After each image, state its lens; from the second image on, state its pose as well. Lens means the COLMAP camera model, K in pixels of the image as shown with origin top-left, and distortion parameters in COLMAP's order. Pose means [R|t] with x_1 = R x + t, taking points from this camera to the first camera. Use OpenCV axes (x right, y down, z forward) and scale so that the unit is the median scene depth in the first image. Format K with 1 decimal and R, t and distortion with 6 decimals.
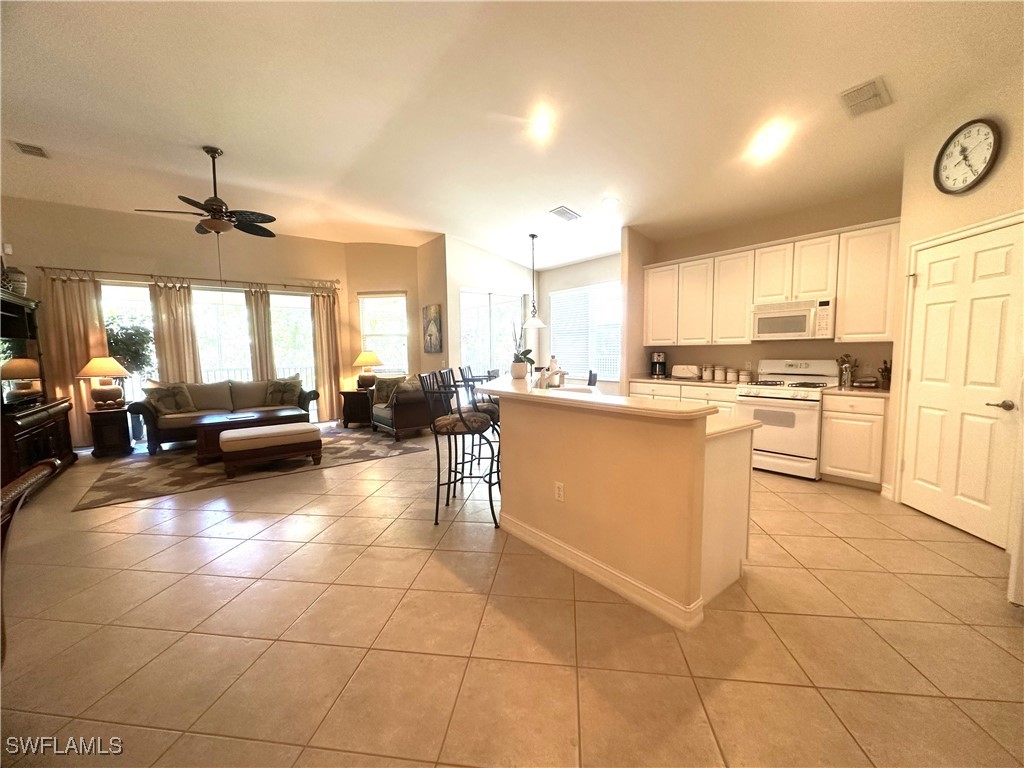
lens RADIAL K [[409.1, 0, 510.6], [0, 409.1, 384.9], [0, 0, 1]] dist [-0.002273, -0.000029]
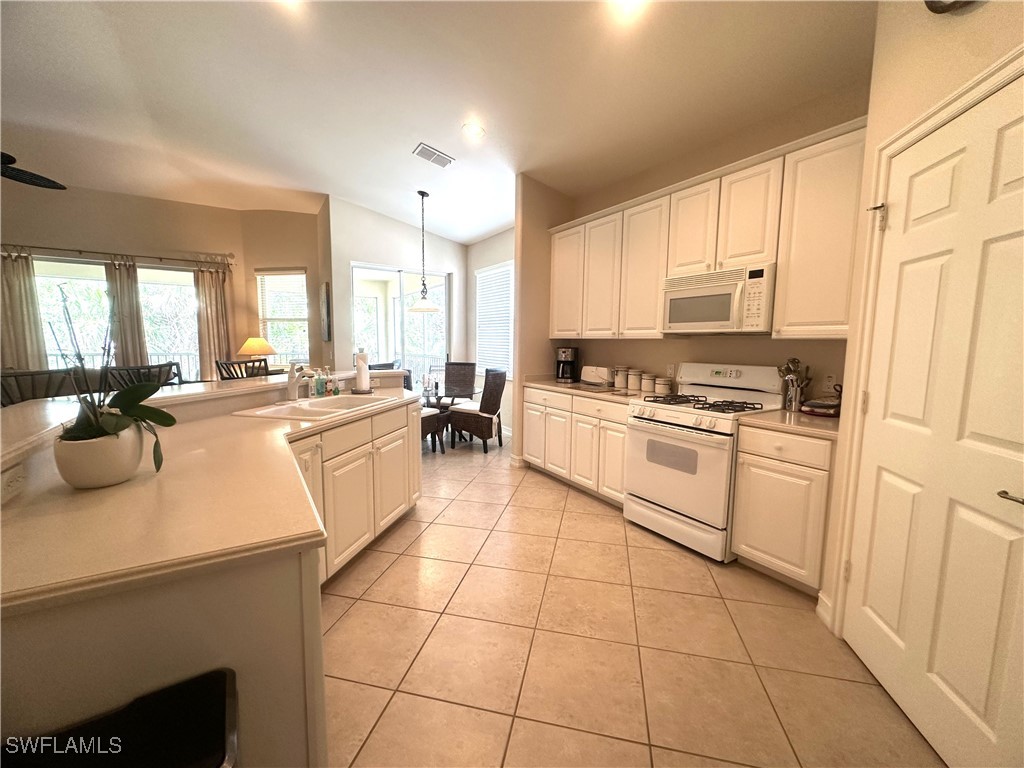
lens RADIAL K [[409.1, 0, 510.6], [0, 409.1, 384.9], [0, 0, 1]] dist [-0.002273, -0.000029]
pose [[0.995502, 0.033960, -0.088445, 0.363996], [-0.032112, 0.999237, 0.022237, -0.028142], [0.089132, -0.019297, 0.995833, 0.282158]]
